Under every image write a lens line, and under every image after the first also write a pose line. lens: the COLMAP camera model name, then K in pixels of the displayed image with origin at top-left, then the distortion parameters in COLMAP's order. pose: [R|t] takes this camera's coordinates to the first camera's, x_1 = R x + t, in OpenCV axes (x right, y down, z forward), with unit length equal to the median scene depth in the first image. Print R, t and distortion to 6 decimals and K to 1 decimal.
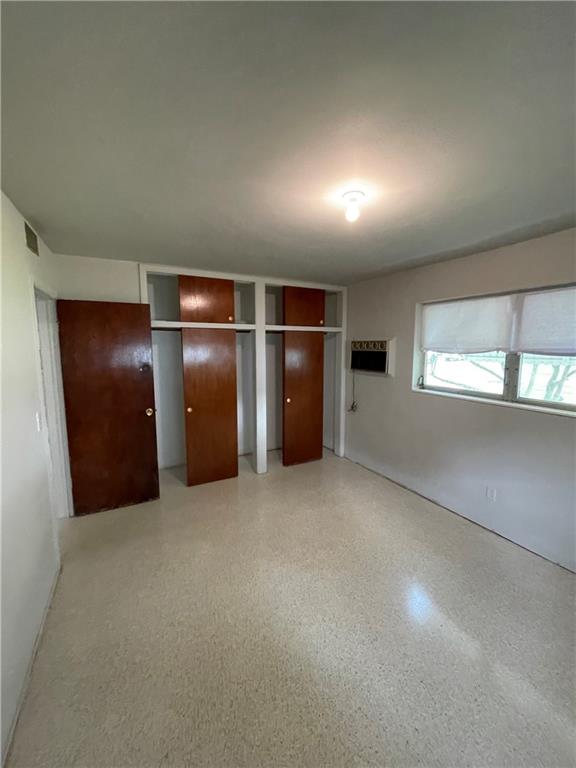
lens RADIAL K [[308.3, 0, 288.6], [0, 308.3, 380.5], [0, 0, 1]] dist [0.001330, 0.000055]
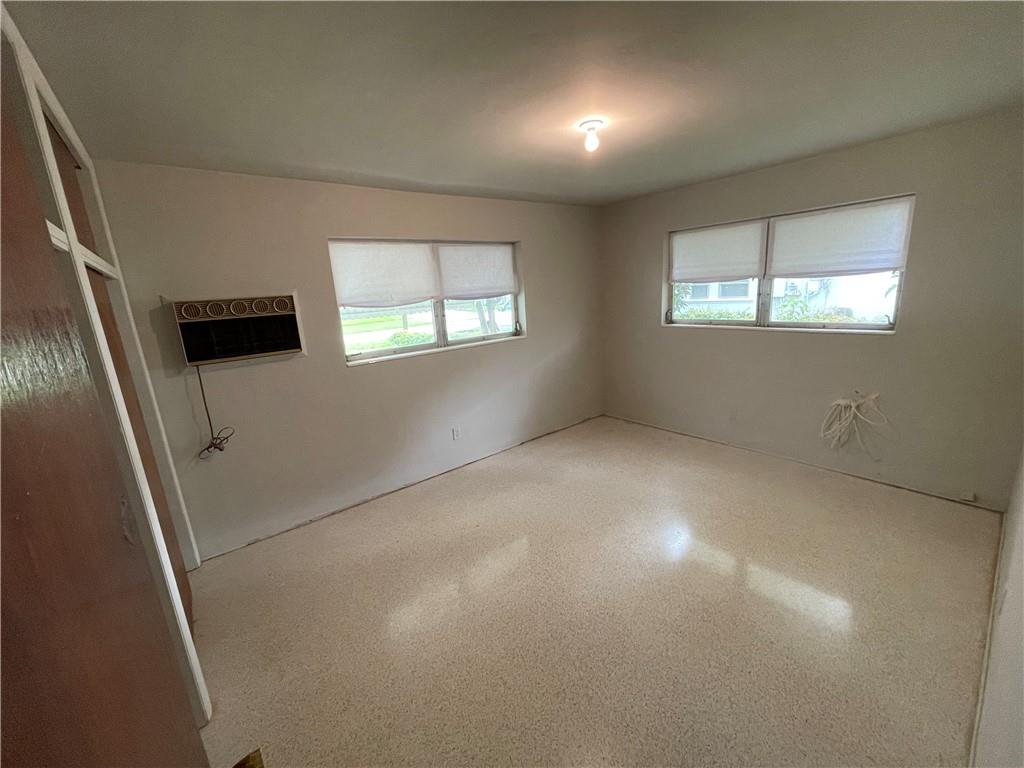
lens RADIAL K [[411.1, 0, 509.2], [0, 411.1, 384.3], [0, 0, 1]] dist [0.001330, 0.000055]
pose [[-0.181714, -0.219299, 0.958586, -0.726040], [0.172909, 0.952502, 0.250685, -0.127180], [-0.968030, 0.211301, -0.135164, 1.010280]]
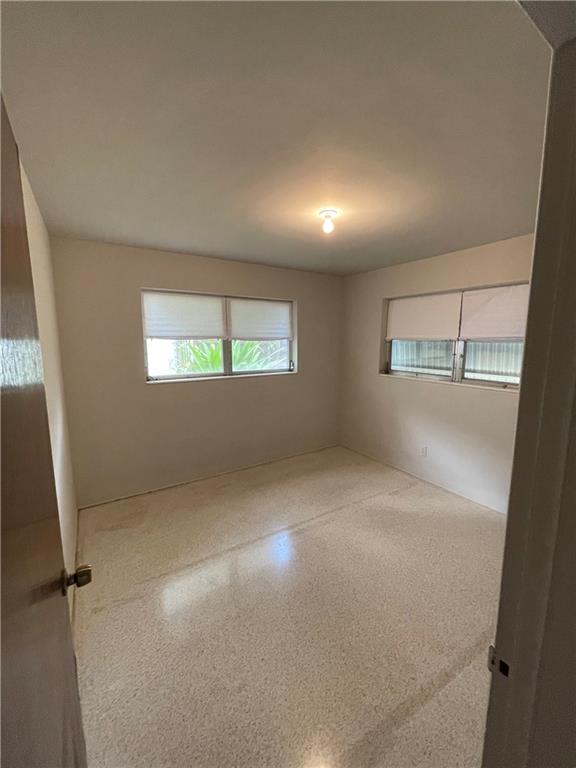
lens RADIAL K [[308.3, 0, 288.6], [0, 308.3, 380.5], [0, 0, 1]] dist [0.001330, 0.000055]
pose [[-0.076833, -0.152615, 0.985294, -0.687939], [0.107980, 0.981130, 0.160390, -0.105899], [-0.991180, 0.118715, -0.058904, 0.829491]]
